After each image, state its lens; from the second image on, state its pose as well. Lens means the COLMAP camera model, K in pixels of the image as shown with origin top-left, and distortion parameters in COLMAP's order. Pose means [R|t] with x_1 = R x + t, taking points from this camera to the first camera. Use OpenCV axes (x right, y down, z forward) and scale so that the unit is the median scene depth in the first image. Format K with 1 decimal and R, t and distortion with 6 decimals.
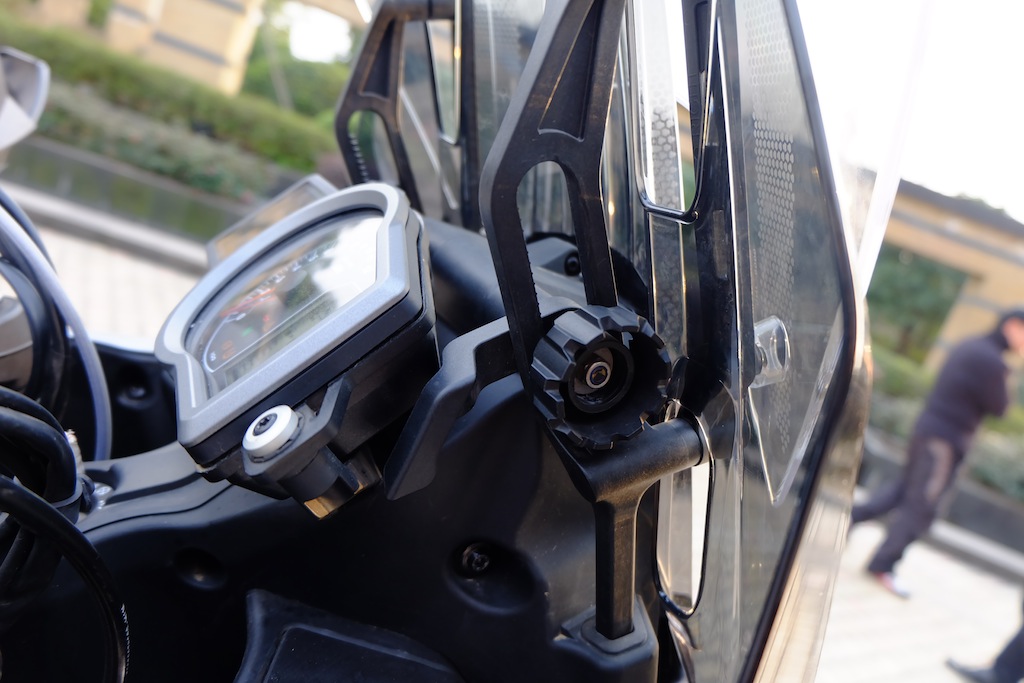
lens RADIAL K [[690.0, 0, 508.5], [0, 690.0, 341.2], [0, 0, 1]] dist [-0.044169, 0.035858]
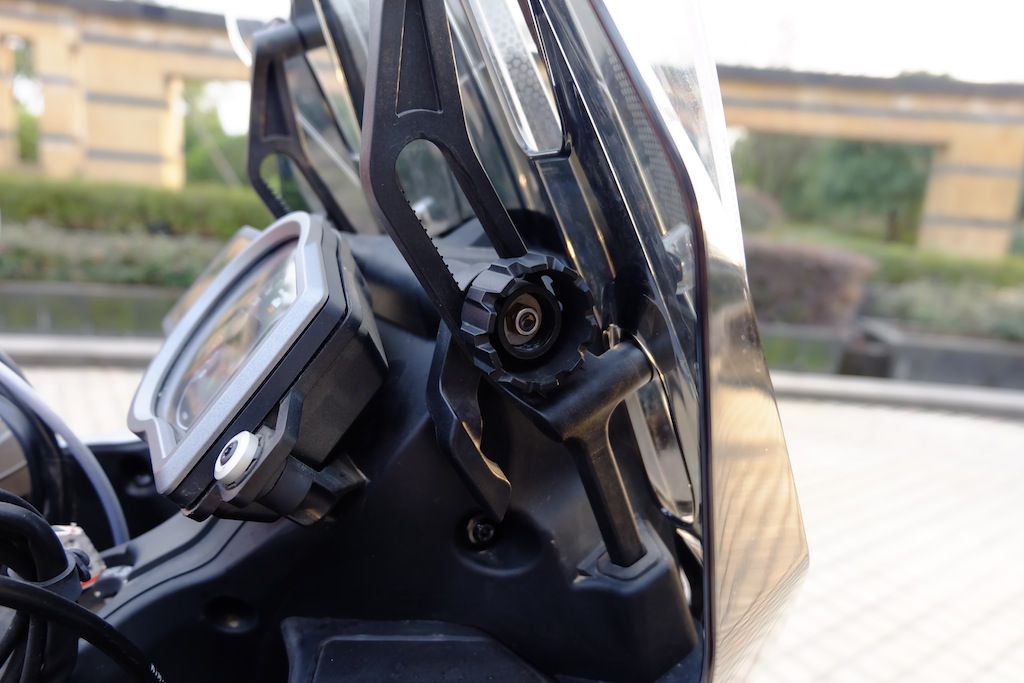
lens RADIAL K [[690.0, 0, 512.3], [0, 690.0, 343.0], [0, 0, 1]] dist [-0.044169, 0.035858]
pose [[0.957282, -0.289059, -0.007492, 0.088593], [0.289024, 0.957307, -0.005343, 0.065566], [0.008717, 0.002949, 0.999958, -0.041904]]
